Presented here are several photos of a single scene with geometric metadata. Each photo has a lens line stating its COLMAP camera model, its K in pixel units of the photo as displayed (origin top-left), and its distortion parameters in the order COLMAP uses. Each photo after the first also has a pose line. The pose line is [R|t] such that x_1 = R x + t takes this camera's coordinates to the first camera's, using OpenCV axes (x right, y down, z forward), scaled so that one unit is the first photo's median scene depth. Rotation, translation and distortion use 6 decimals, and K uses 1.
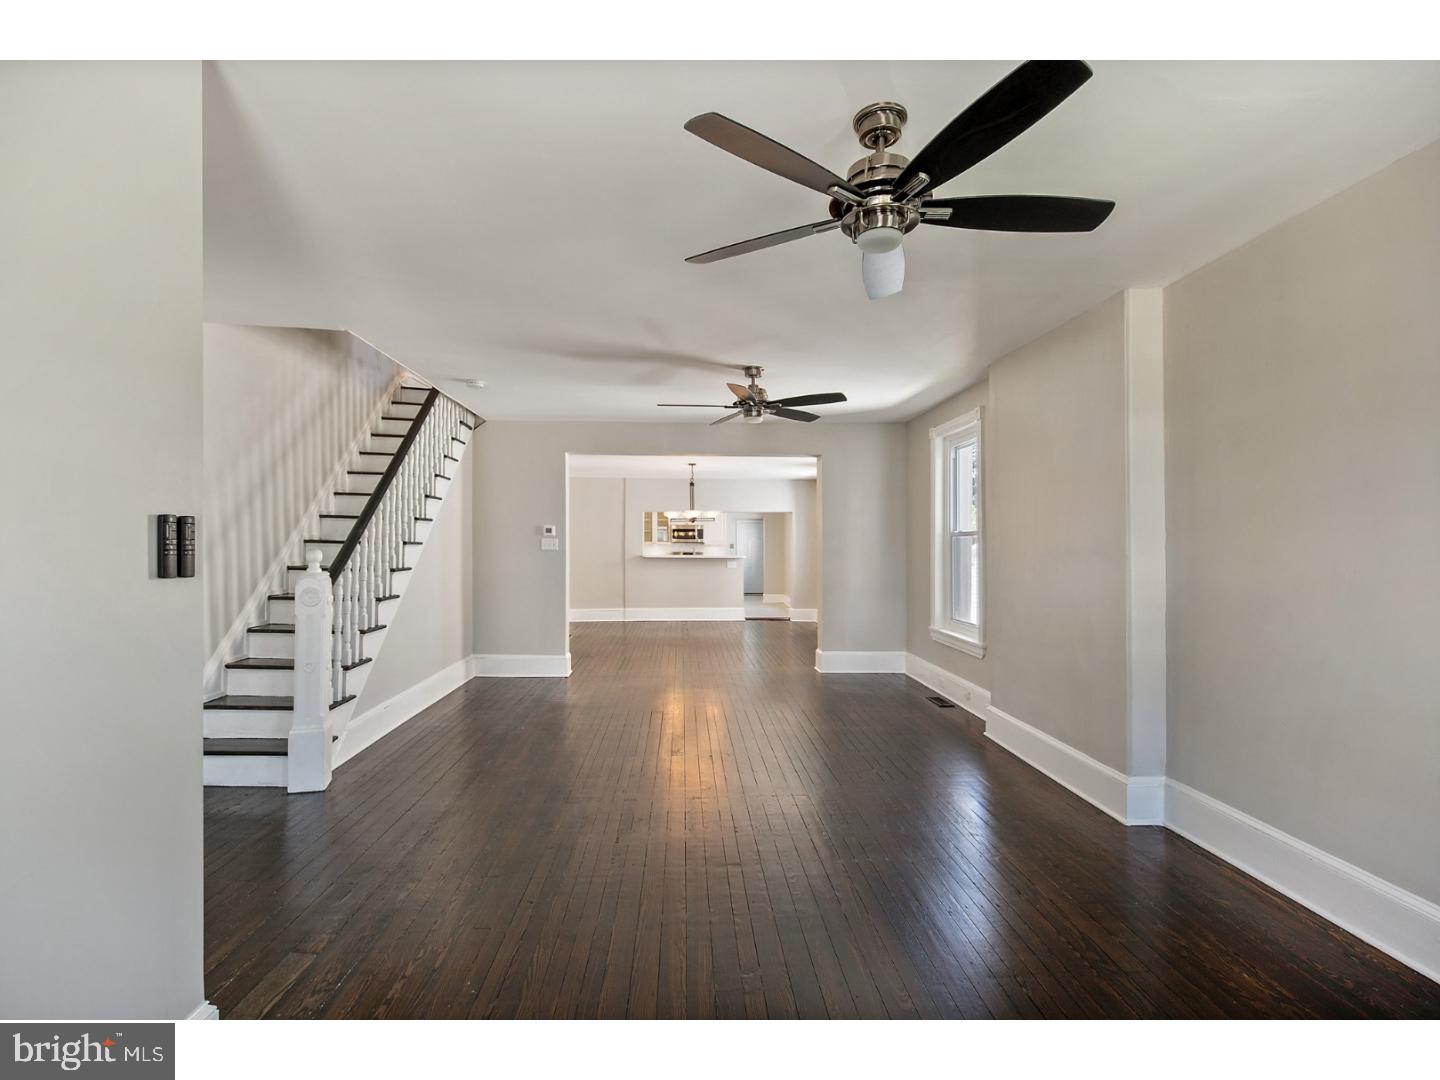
lens RADIAL K [[655.7, 0, 718.7], [0, 655.7, 545.7], [0, 0, 1]] dist [0.004851, -0.004756]
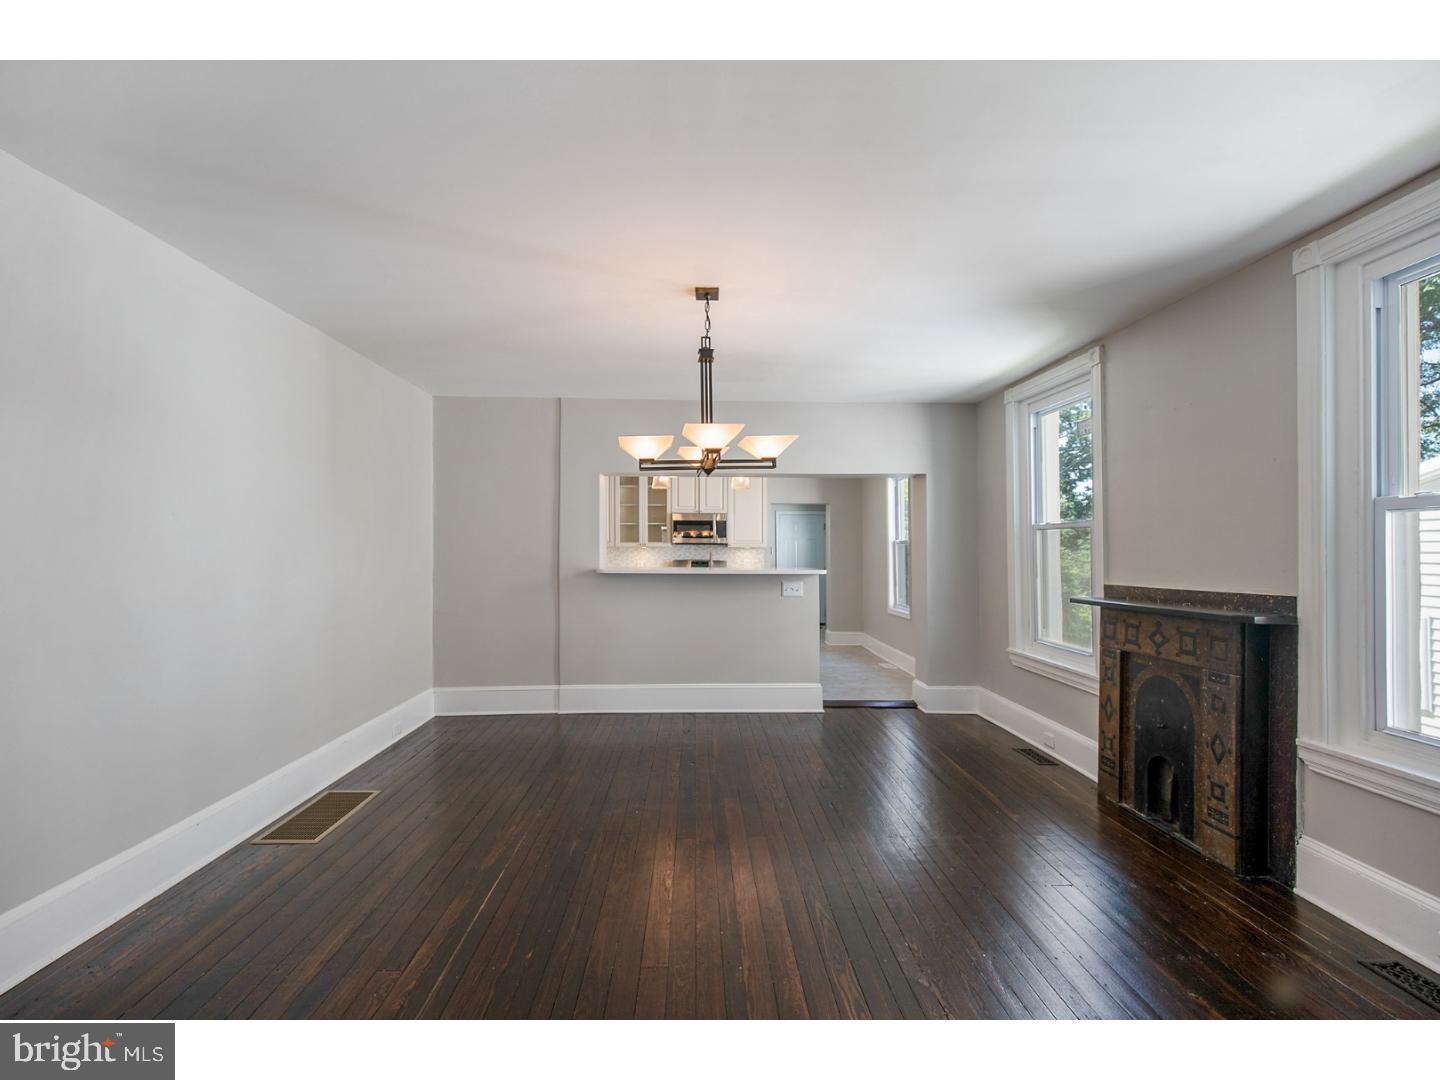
lens RADIAL K [[655.7, 0, 720.9], [0, 655.7, 529.2], [0, 0, 1]] dist [0.004851, -0.004756]
pose [[0.999766, -0.006801, -0.020529, -0.017845], [0.006186, 0.999535, -0.029869, -0.000231], [0.020722, 0.029735, 0.999343, 0.443386]]
